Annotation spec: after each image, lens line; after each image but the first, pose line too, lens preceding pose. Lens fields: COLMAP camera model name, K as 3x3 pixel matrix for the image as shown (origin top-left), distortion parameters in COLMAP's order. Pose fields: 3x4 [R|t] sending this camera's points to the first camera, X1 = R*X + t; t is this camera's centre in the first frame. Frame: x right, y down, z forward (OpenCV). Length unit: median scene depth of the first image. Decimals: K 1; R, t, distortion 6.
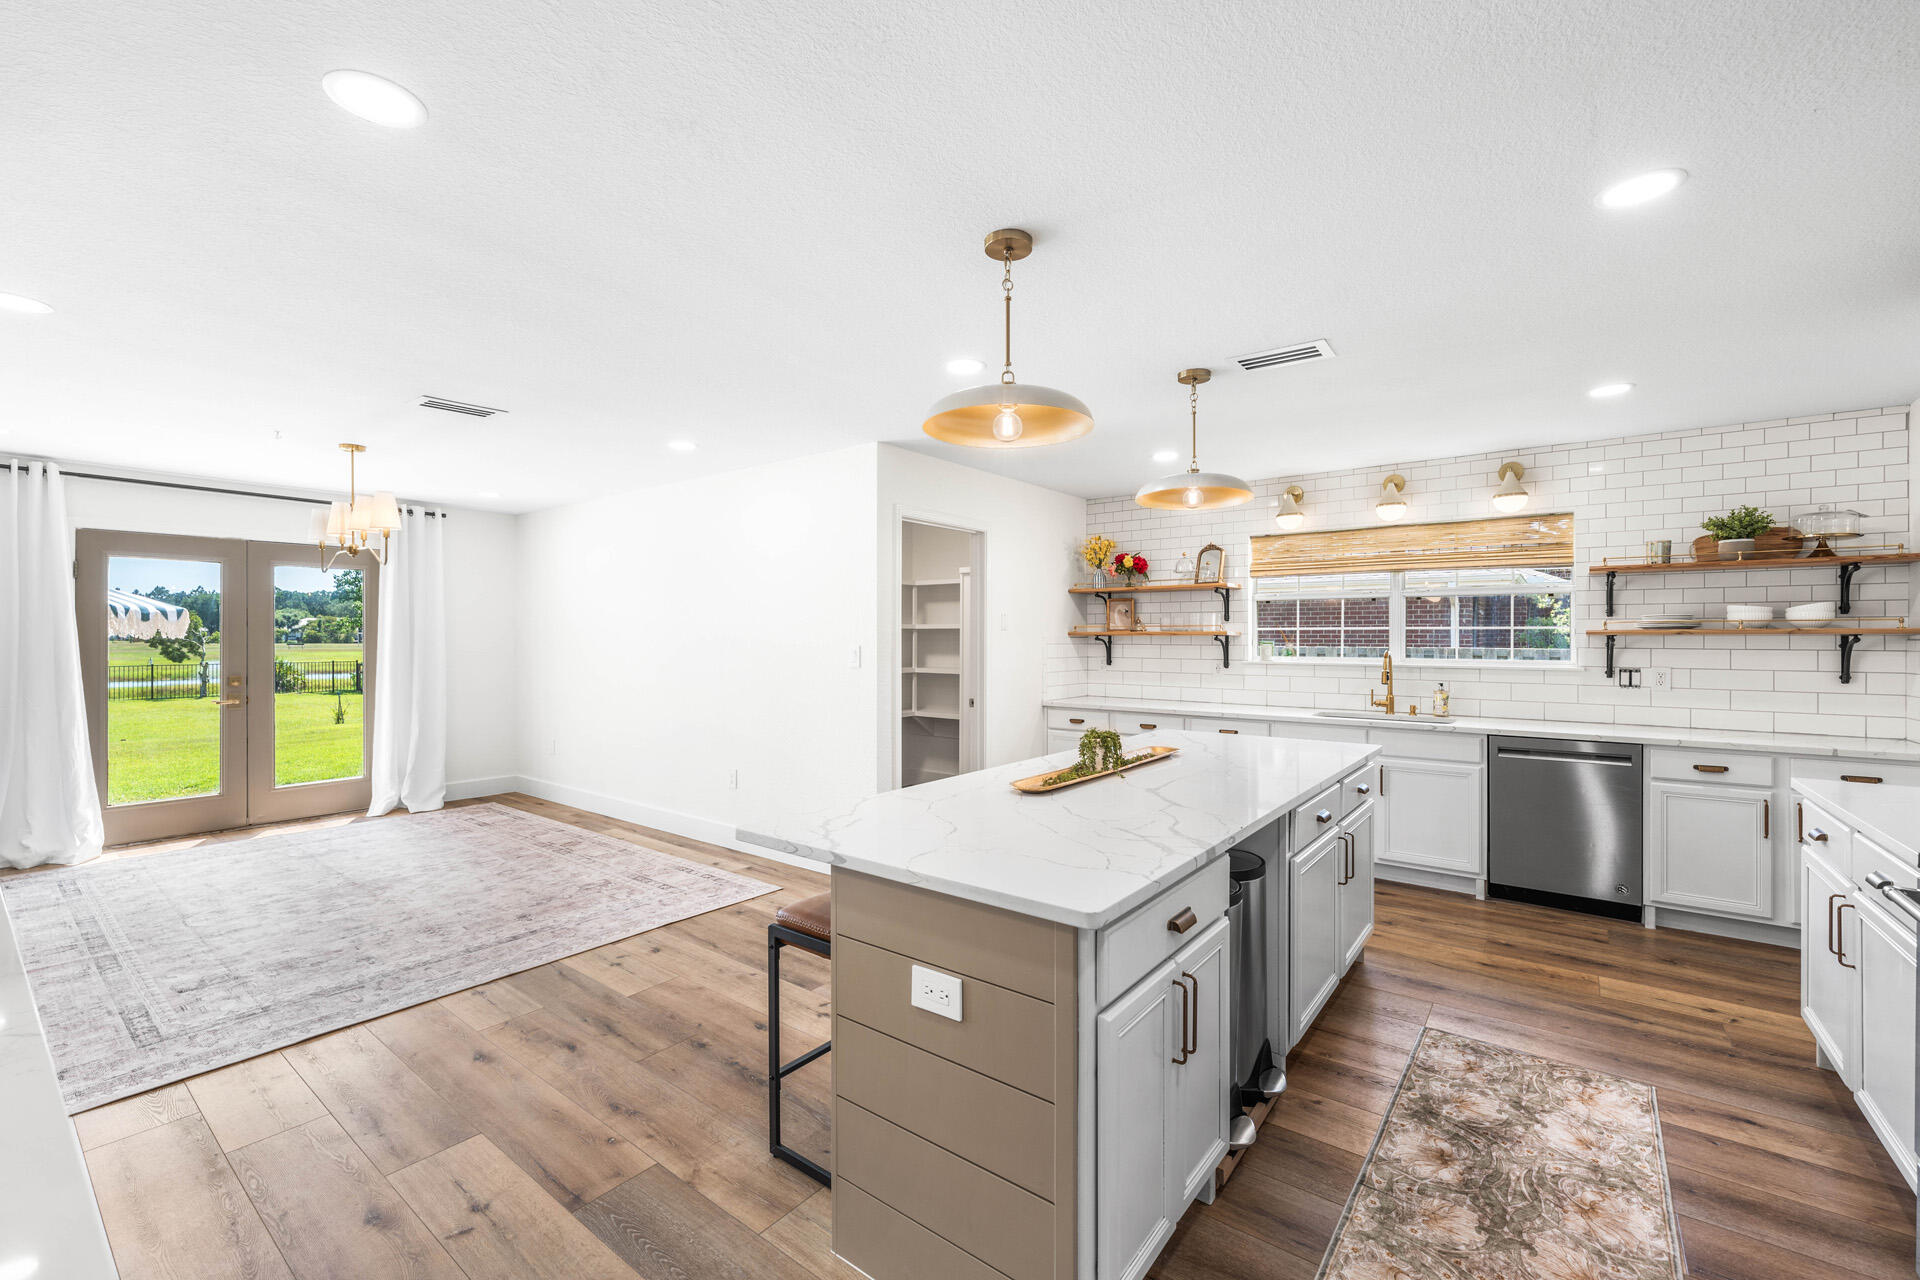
lens RADIAL K [[792.4, 0, 955.6], [0, 792.4, 637.7], [0, 0, 1]] dist [-0.000204, 0.000140]
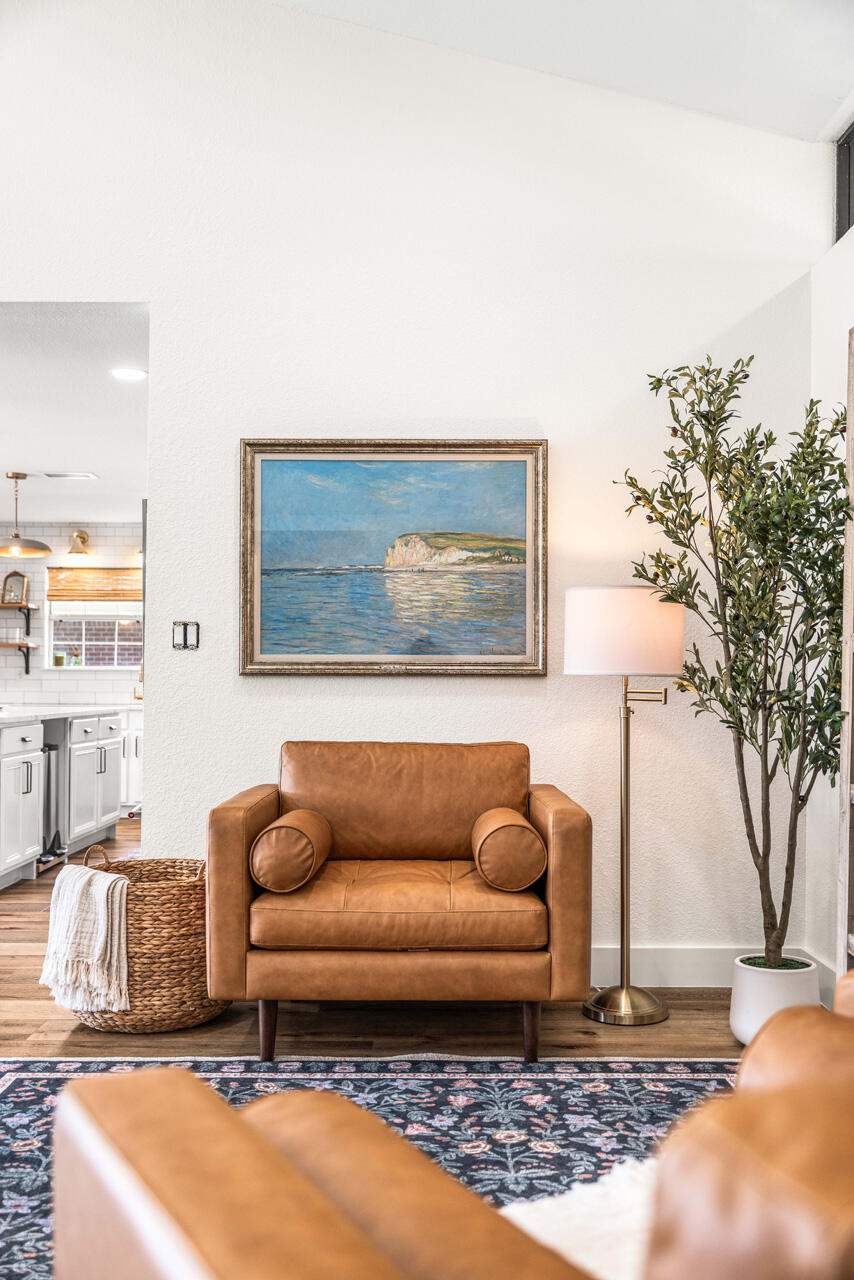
lens RADIAL K [[1221.2, 0, 422.3], [0, 1221.2, 677.4], [0, 0, 1]] dist [-0.014339, -0.008391]
pose [[0.788285, 0.007041, 0.615270, -0.436621], [-0.004320, 0.999973, -0.005909, 0.068305], [-0.615295, 0.002000, 0.788294, -1.116207]]
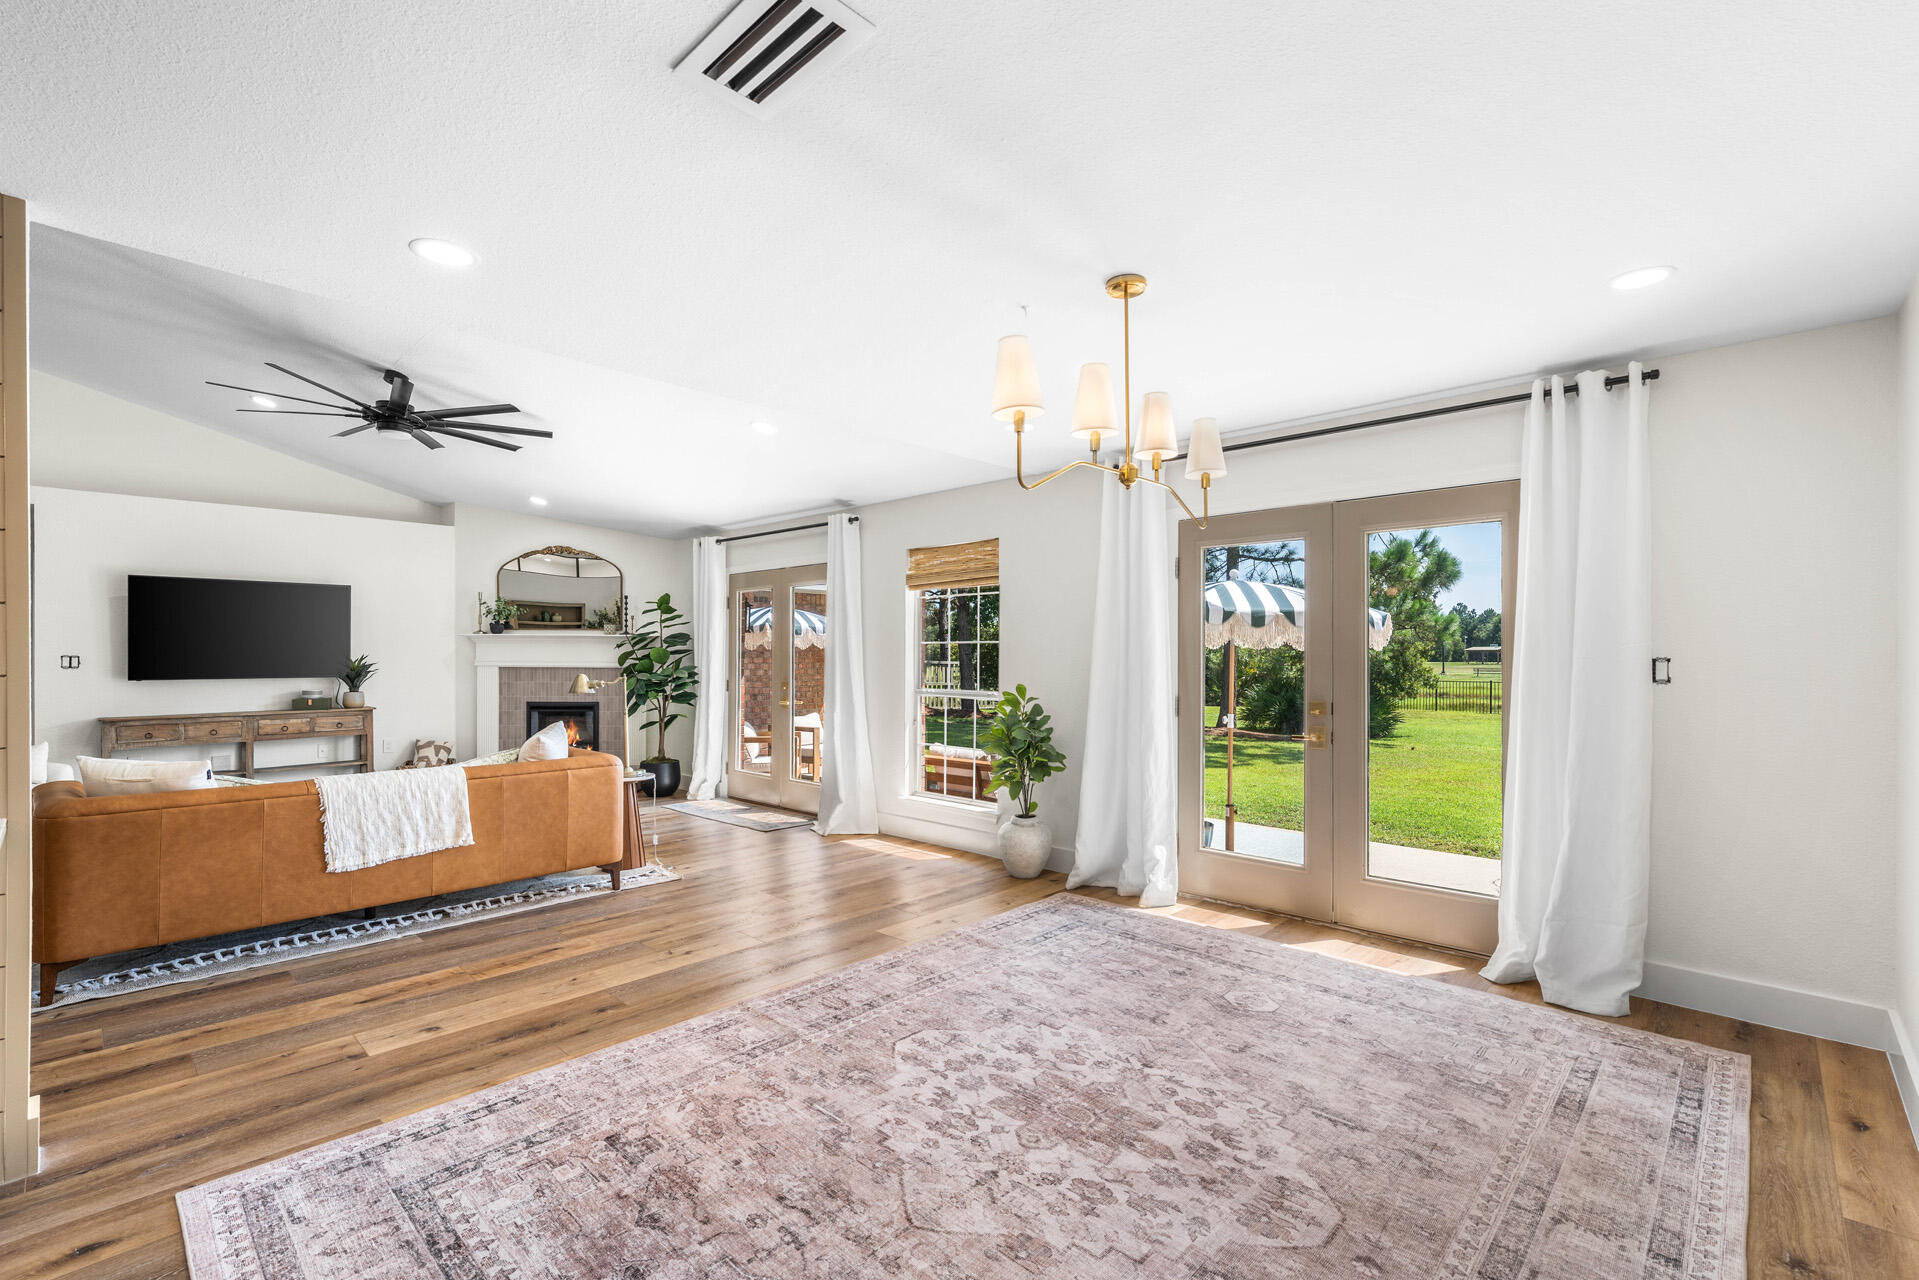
lens RADIAL K [[846.6, 0, 949.3], [0, 846.6, 652.8], [0, 0, 1]] dist [-0.000448, 0.000305]
pose [[-0.100883, -0.004073, -0.994890, -0.185616], [-0.001764, 0.999991, -0.003915, 0.012848], [0.994897, 0.001360, -0.100889, 0.995095]]
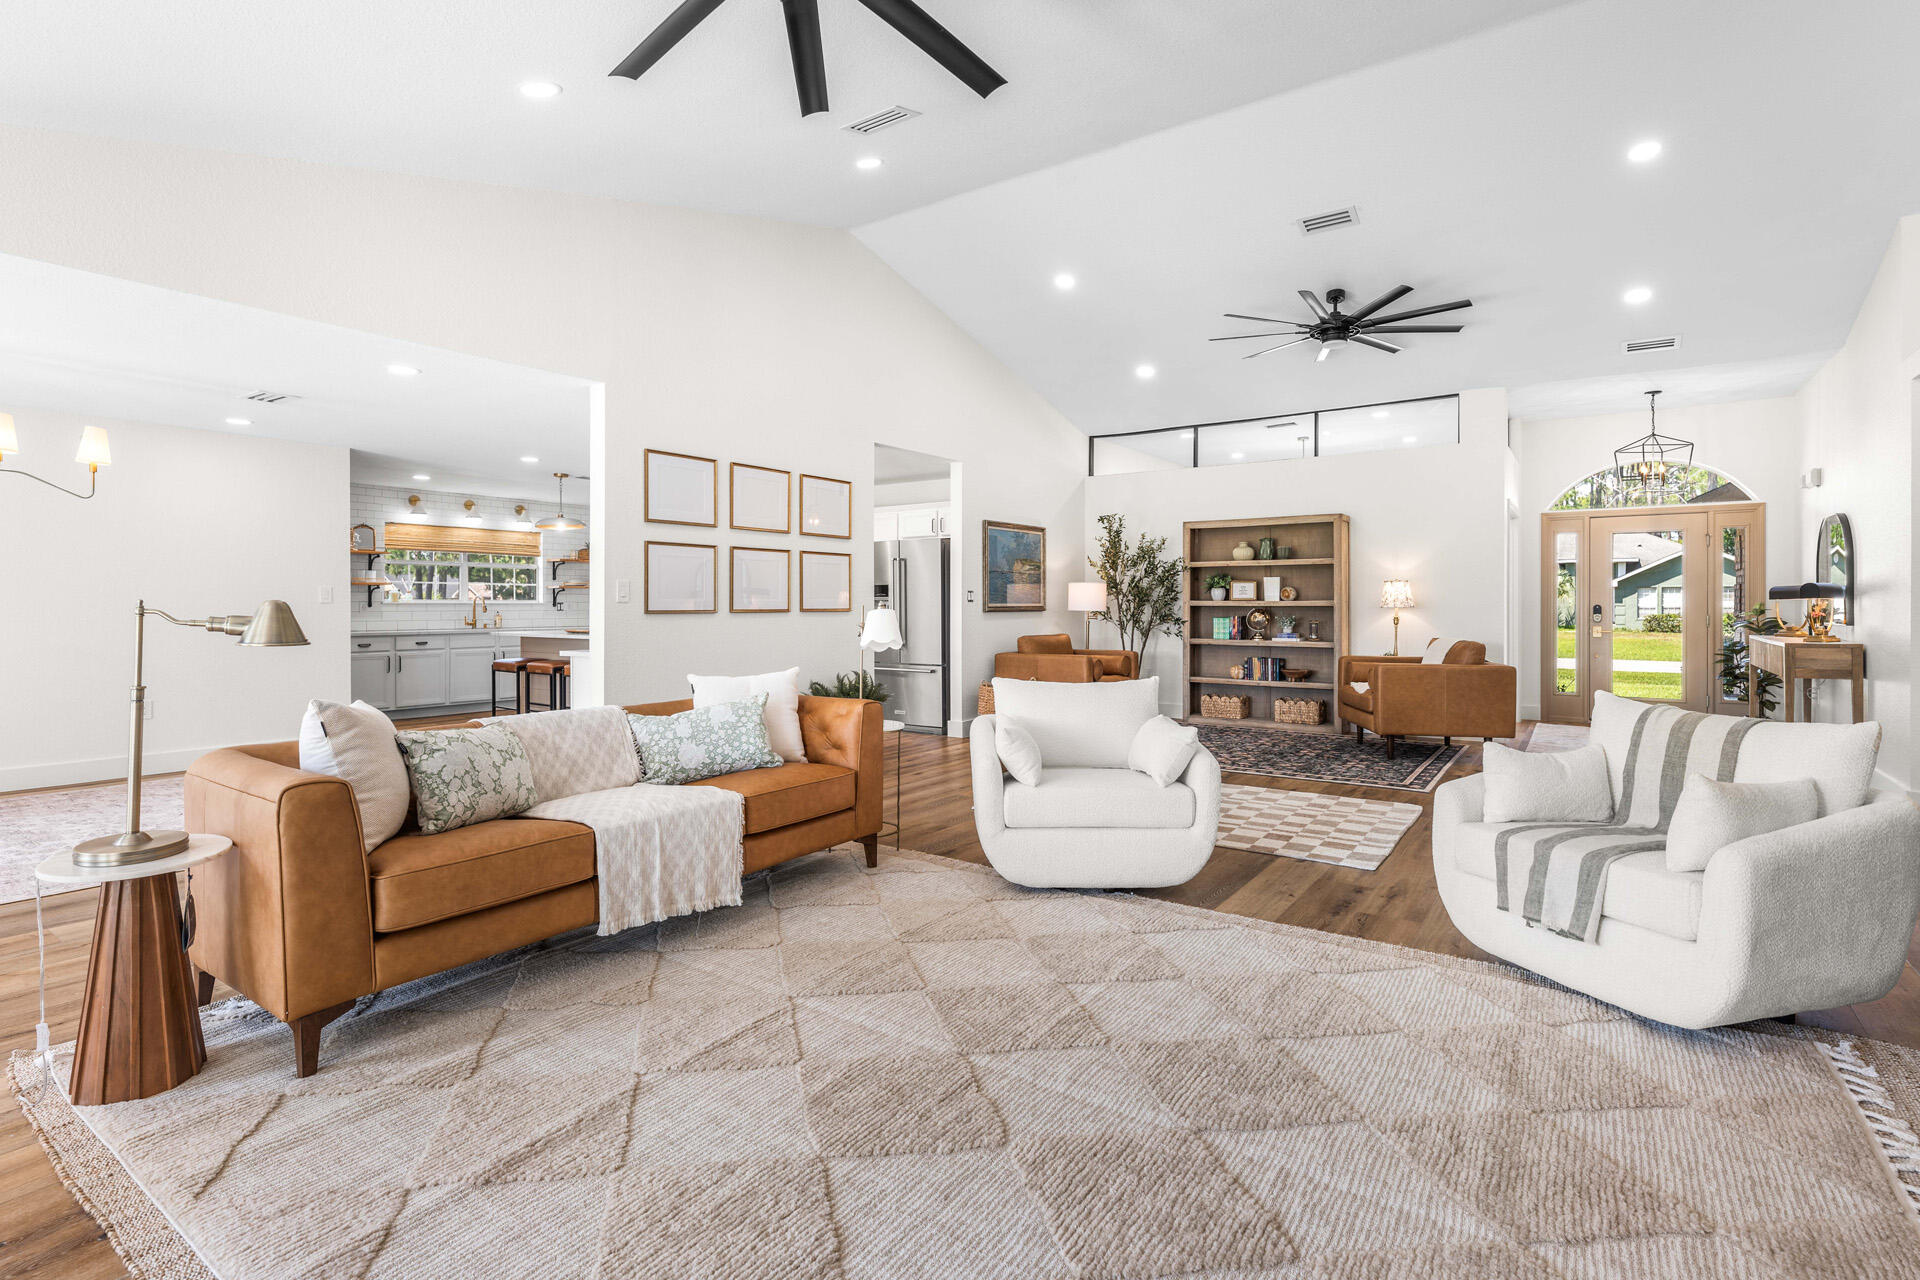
lens RADIAL K [[909.8, 0, 960.0], [0, 909.8, 607.8], [0, 0, 1]] dist [0.000548, -0.000012]
pose [[-0.048474, -0.004963, 0.998812, -1.908591], [0.000890, 0.999987, 0.005012, 0.041662], [-0.998824, 0.001132, -0.048468, -0.048900]]
